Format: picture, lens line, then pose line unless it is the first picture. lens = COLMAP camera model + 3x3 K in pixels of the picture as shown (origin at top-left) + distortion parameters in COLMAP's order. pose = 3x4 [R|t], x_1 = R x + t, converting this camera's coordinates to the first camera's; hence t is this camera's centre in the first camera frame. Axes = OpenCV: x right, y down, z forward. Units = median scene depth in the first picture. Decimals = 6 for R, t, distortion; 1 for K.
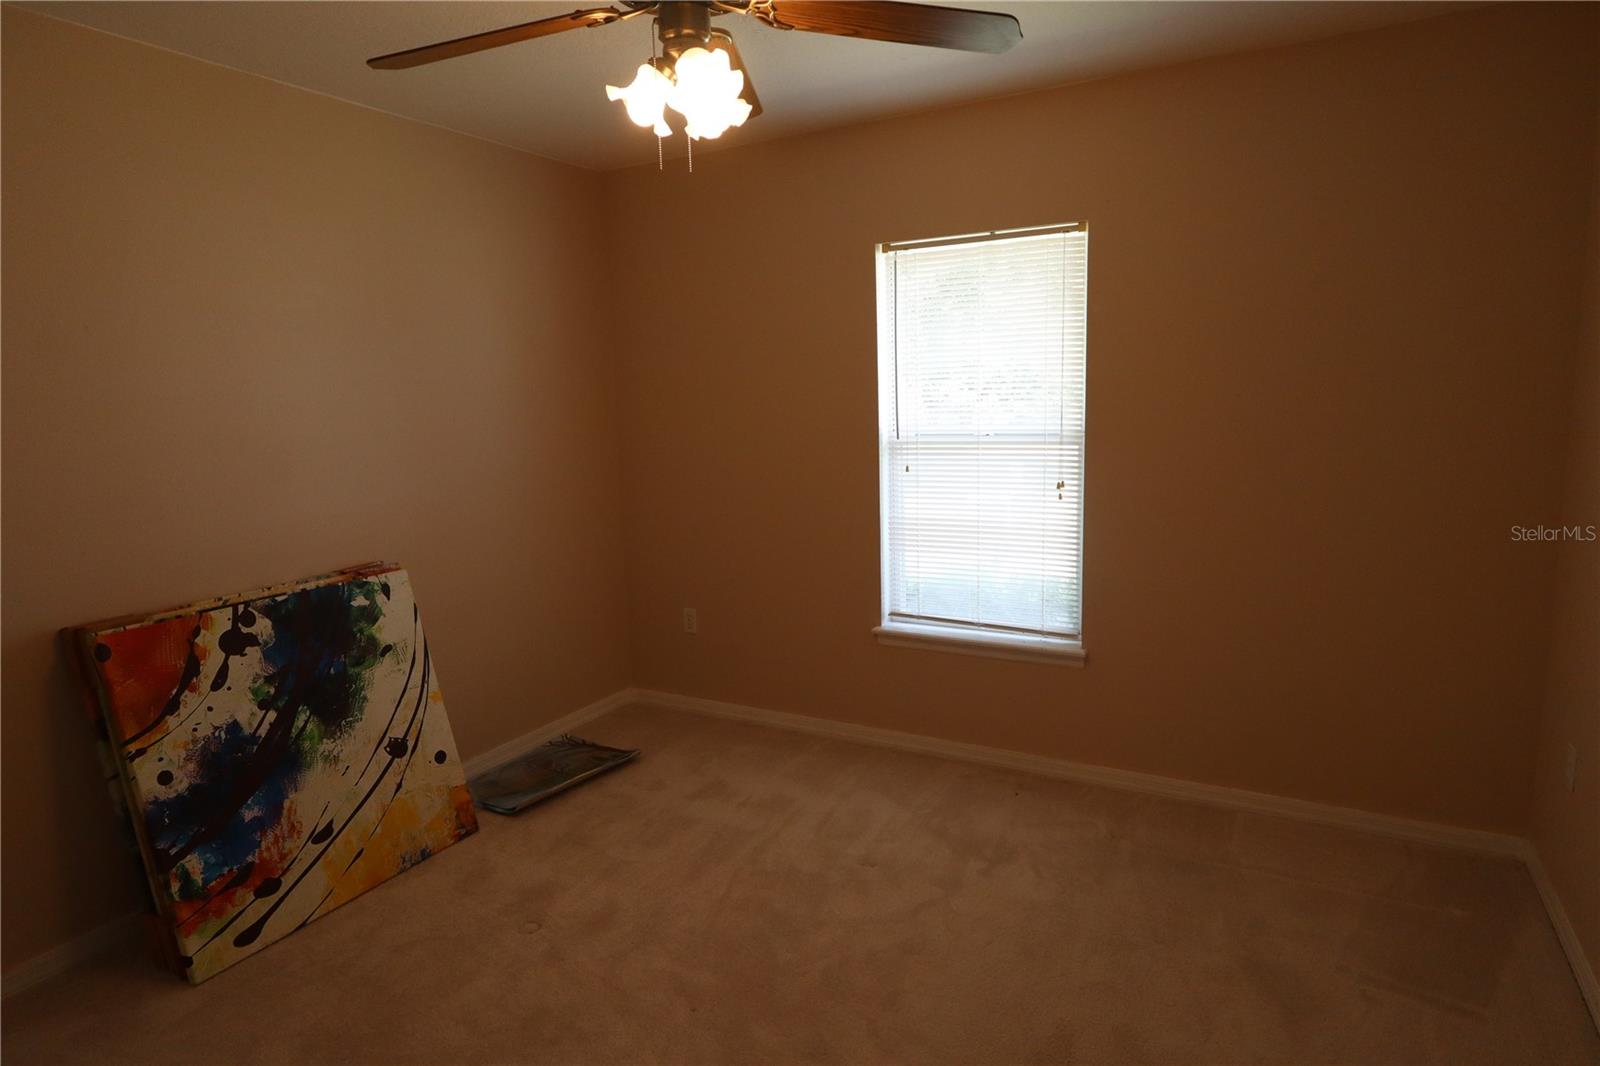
lens RADIAL K [[956.9, 0, 801.2], [0, 956.9, 532.6], [0, 0, 1]] dist [0.001342, 0.000718]
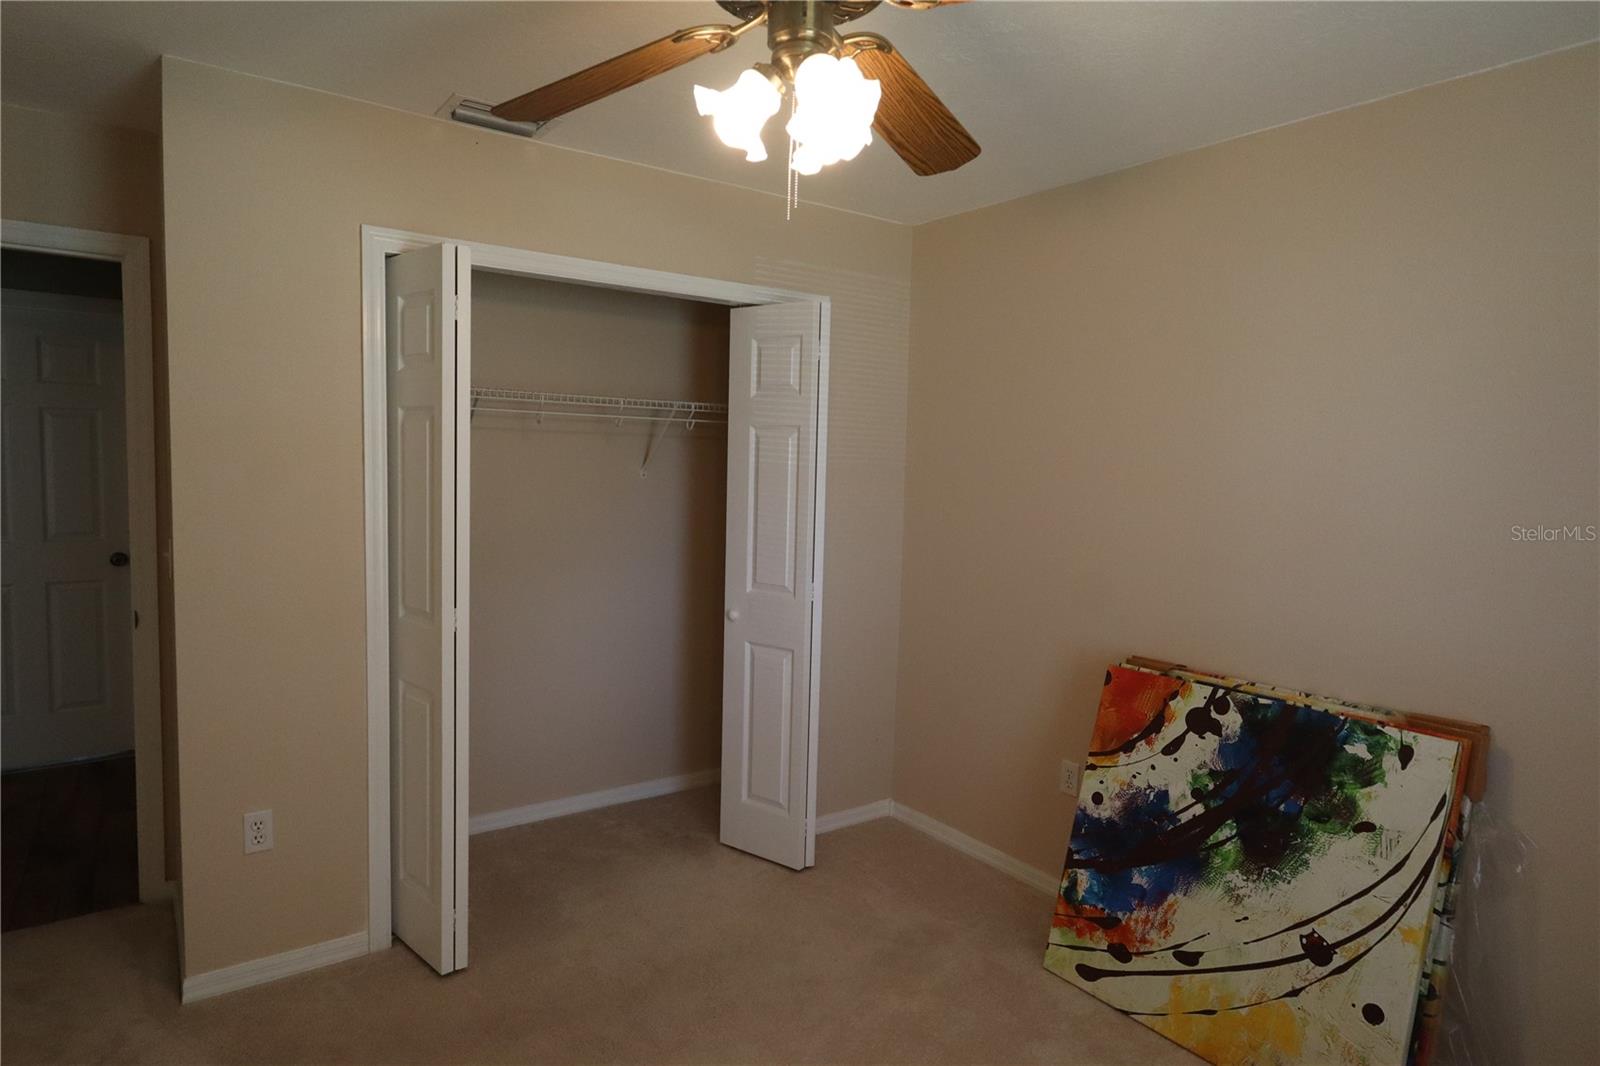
lens RADIAL K [[956.9, 0, 800.5], [0, 956.9, 532.6], [0, 0, 1]] dist [0.001342, 0.000718]
pose [[-0.454590, 0.083875, -0.886743, 0.439768], [-0.147745, 0.974664, 0.167933, -0.175124], [0.878362, 0.207352, -0.430681, 1.006209]]
